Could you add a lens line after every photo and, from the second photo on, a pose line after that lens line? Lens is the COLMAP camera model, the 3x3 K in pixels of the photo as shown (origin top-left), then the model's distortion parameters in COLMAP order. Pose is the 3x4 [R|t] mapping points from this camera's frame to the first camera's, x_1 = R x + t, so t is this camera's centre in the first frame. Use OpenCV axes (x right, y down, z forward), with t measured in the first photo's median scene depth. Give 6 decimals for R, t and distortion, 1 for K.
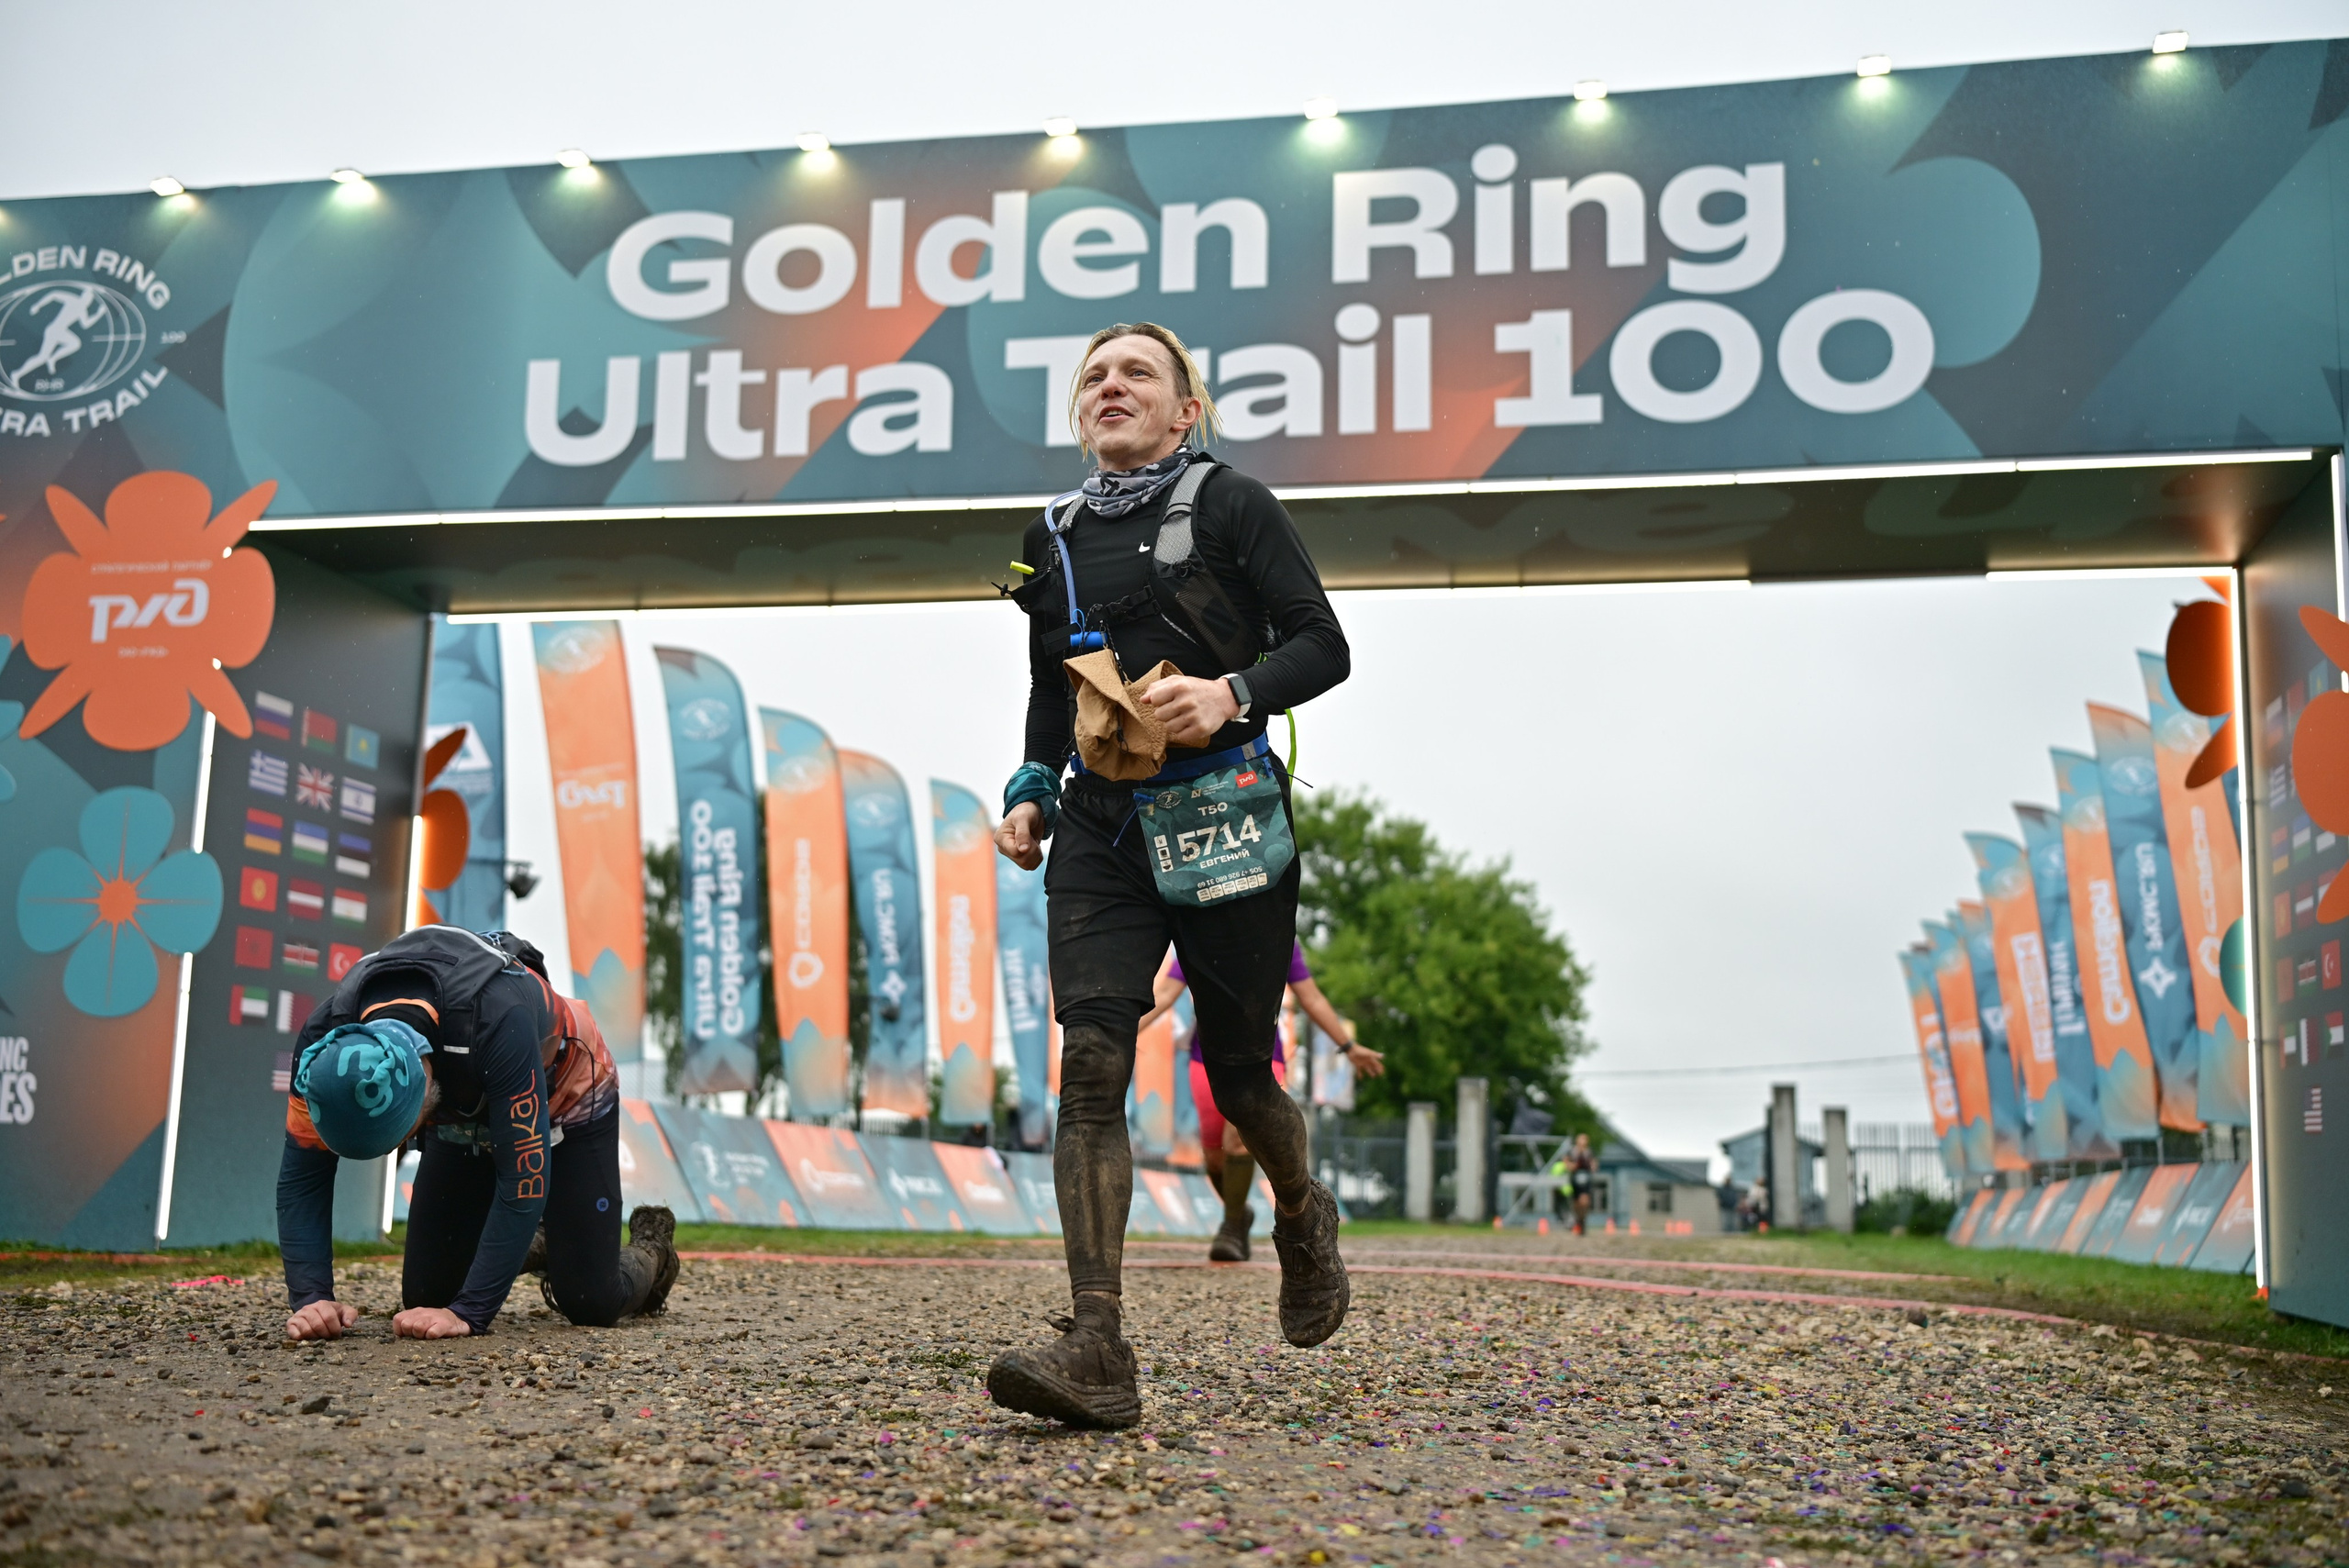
lens RADIAL K [[2363.9, 0, 1167.6], [0, 2363.9, 810.9], [0, 0, 1]] dist [-0.009097, 0.001037]
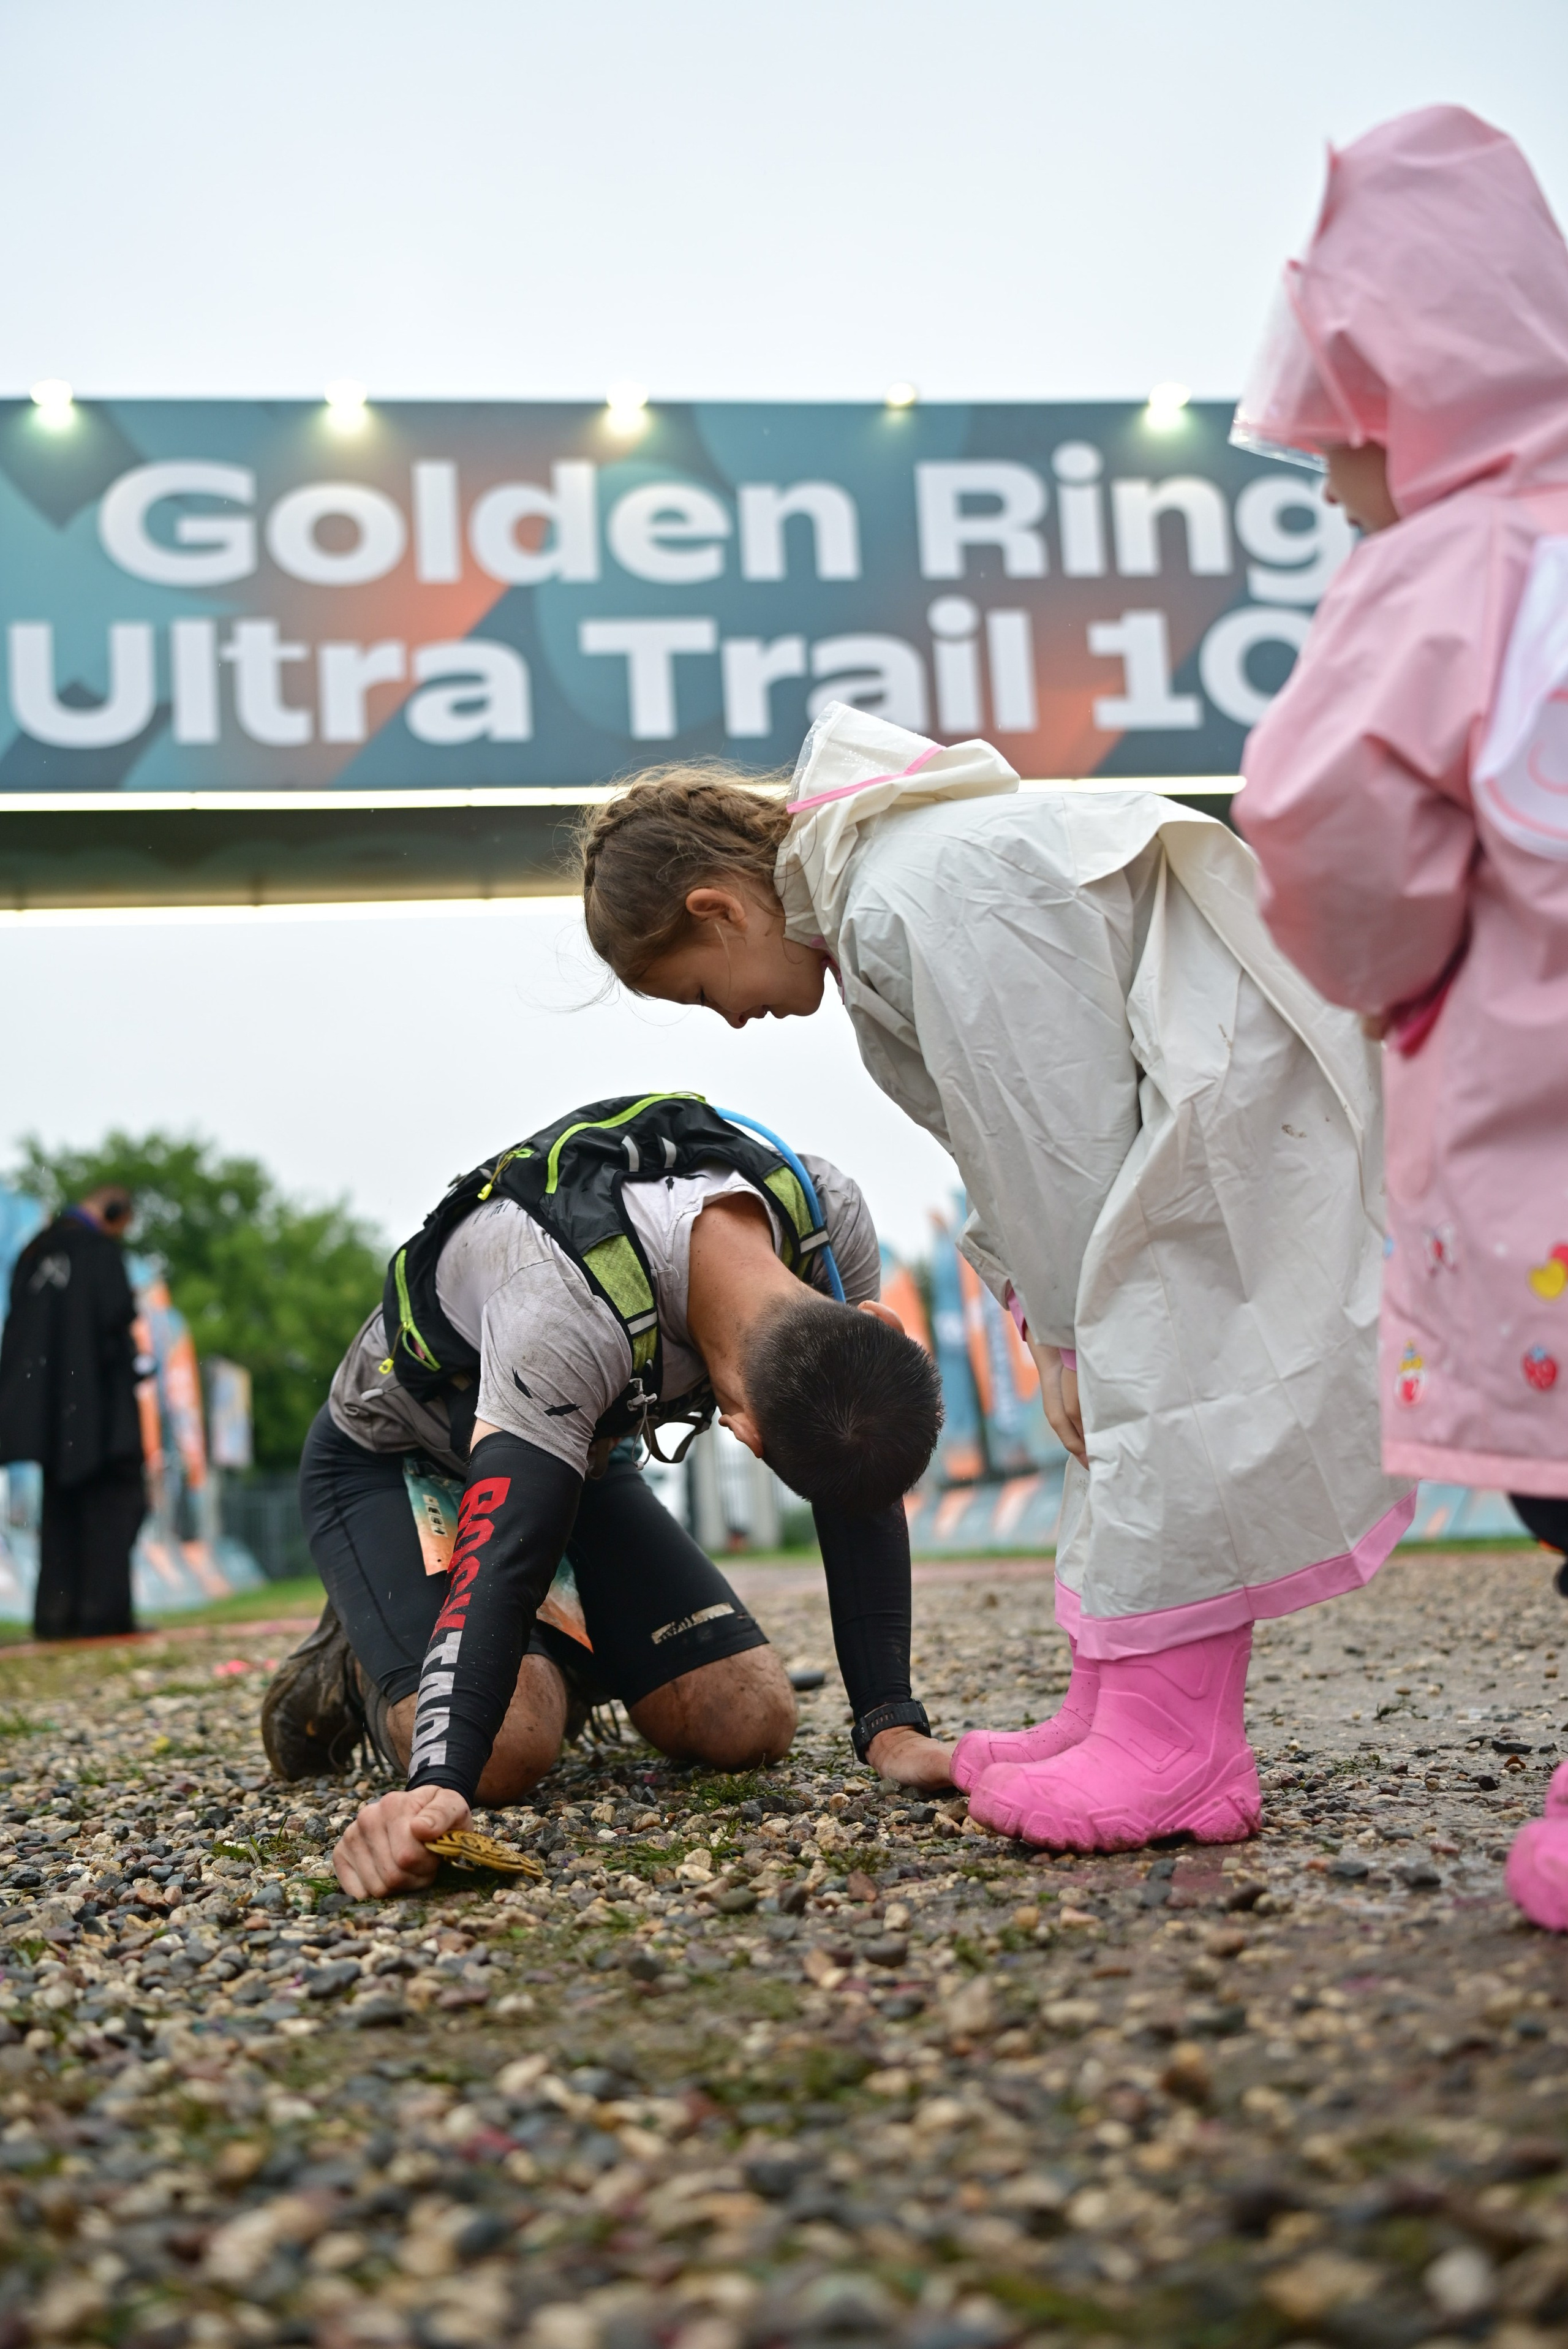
lens RADIAL K [[2472.0, 0, 787.6], [0, 2472.0, 1126.3], [0, 0, 1]] dist [-0.002920, -0.013473]
pose [[0.947238, -0.025687, 0.319499, -0.304303], [0.028055, 0.999602, -0.002812, 0.004551], [-0.319300, 0.011627, 0.947582, 0.052921]]
